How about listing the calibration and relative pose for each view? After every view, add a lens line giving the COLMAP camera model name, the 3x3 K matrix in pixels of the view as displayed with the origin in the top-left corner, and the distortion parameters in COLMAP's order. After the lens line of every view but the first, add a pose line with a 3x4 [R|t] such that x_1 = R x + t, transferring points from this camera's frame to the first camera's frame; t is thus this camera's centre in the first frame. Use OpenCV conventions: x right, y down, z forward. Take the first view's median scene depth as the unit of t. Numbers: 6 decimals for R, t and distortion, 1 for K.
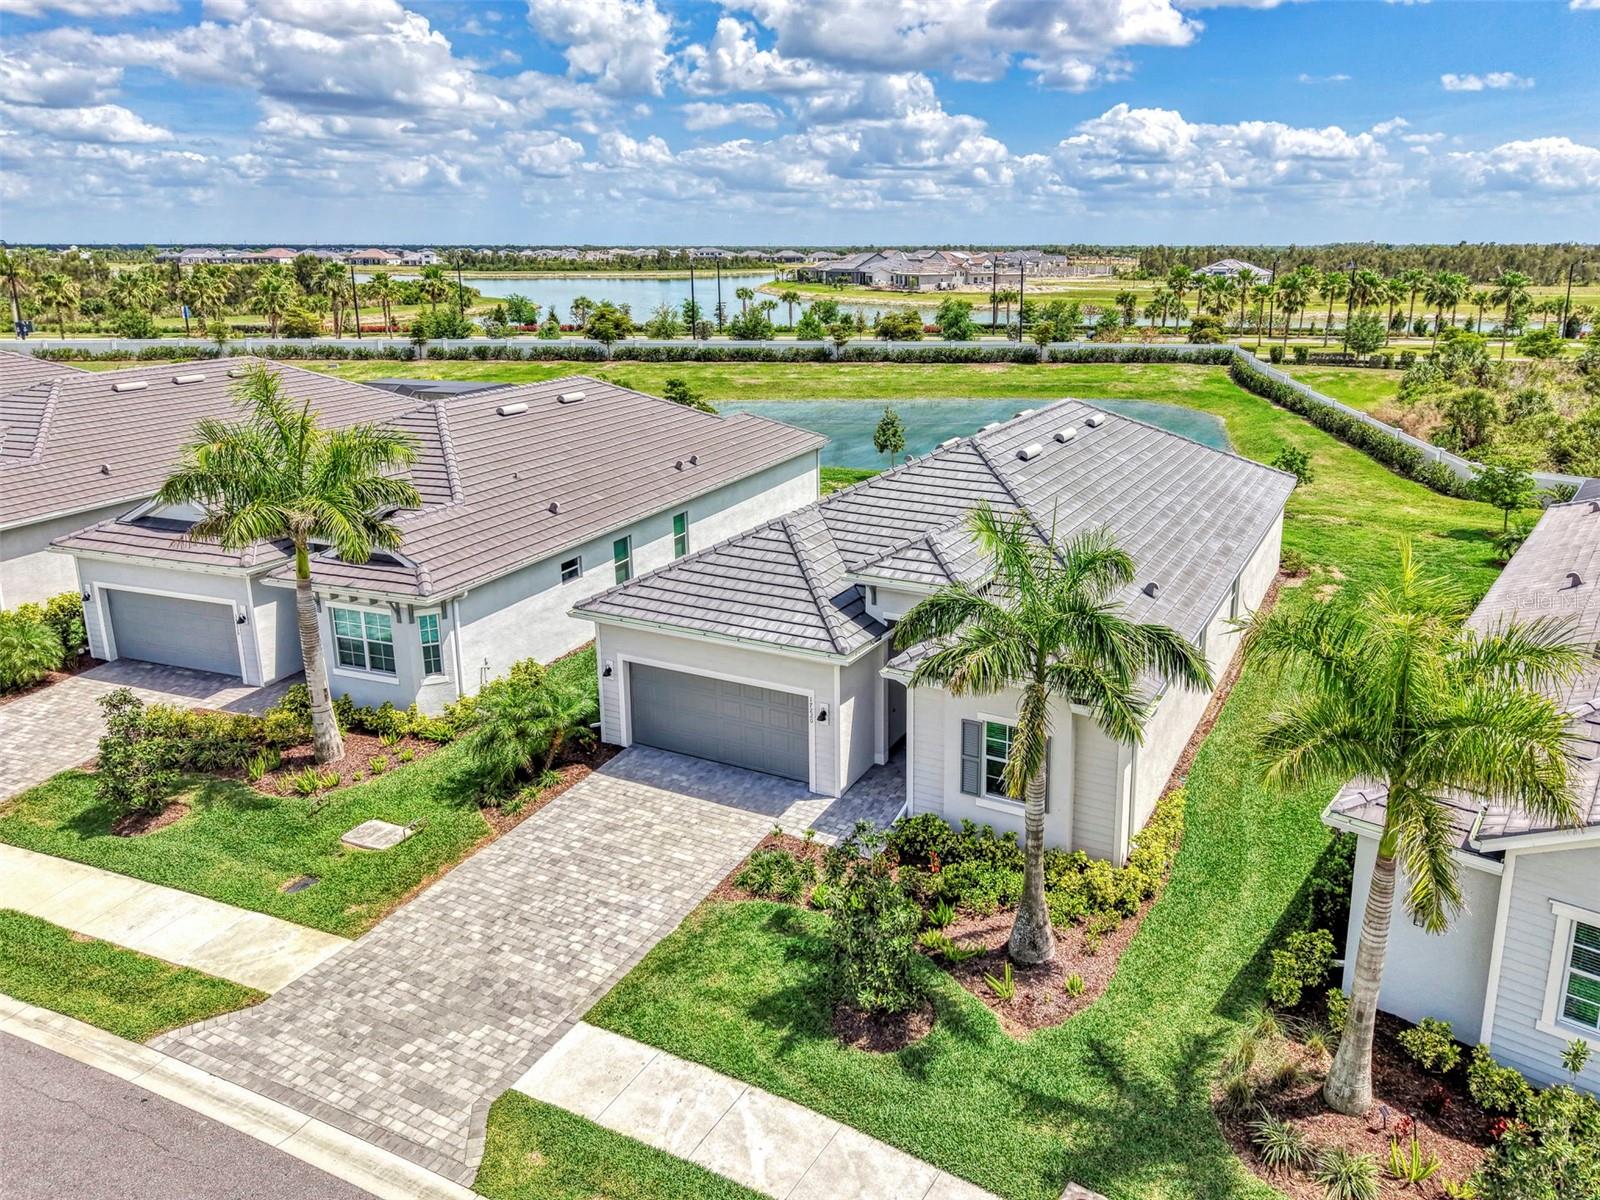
lens RADIAL K [[1236.6, 0, 840.0], [0, 1236.6, 522.1], [0, 0, 1]] dist [0.041981, -0.062638]
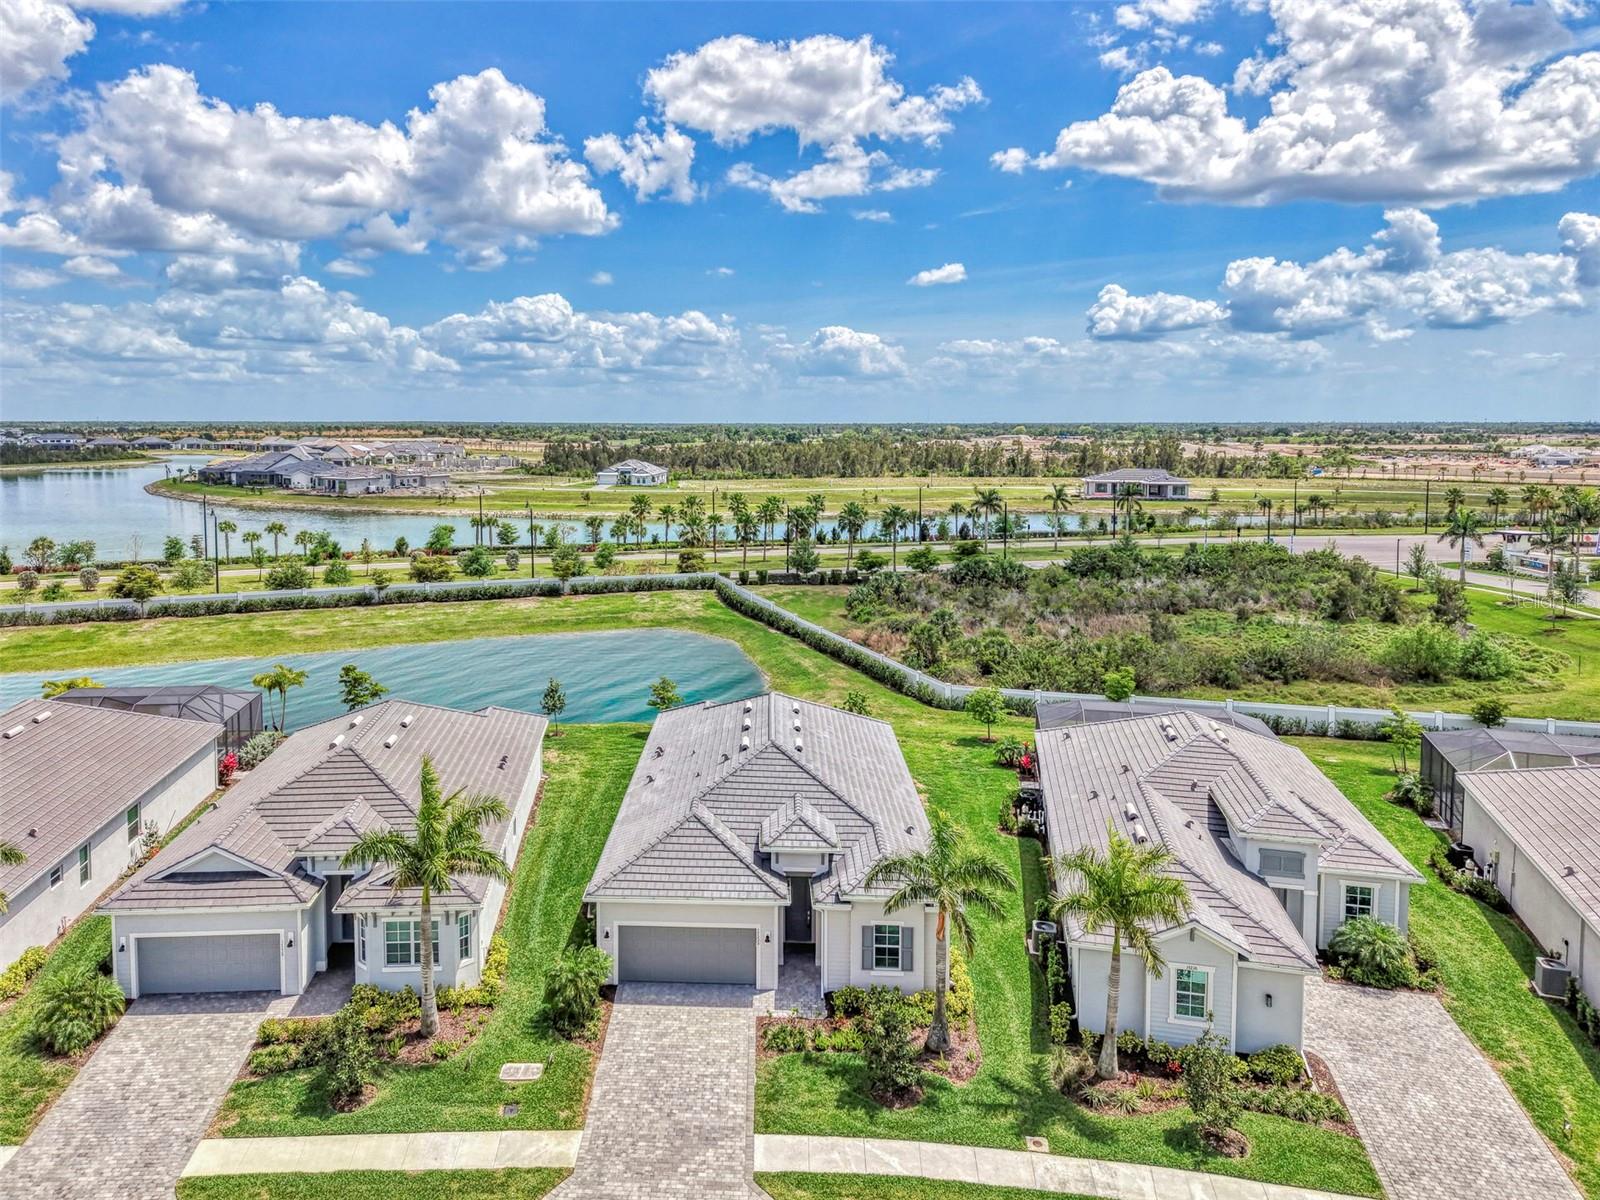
lens RADIAL K [[1236.6, 0, 764.4], [0, 1236.6, 497.0], [0, 0, 1]] dist [0.041981, -0.062638]
pose [[0.902062, -0.027946, 0.430701, -0.266804], [0.092704, 0.987157, -0.130108, -0.080132], [-0.421534, 0.157293, 0.893067, -0.222306]]
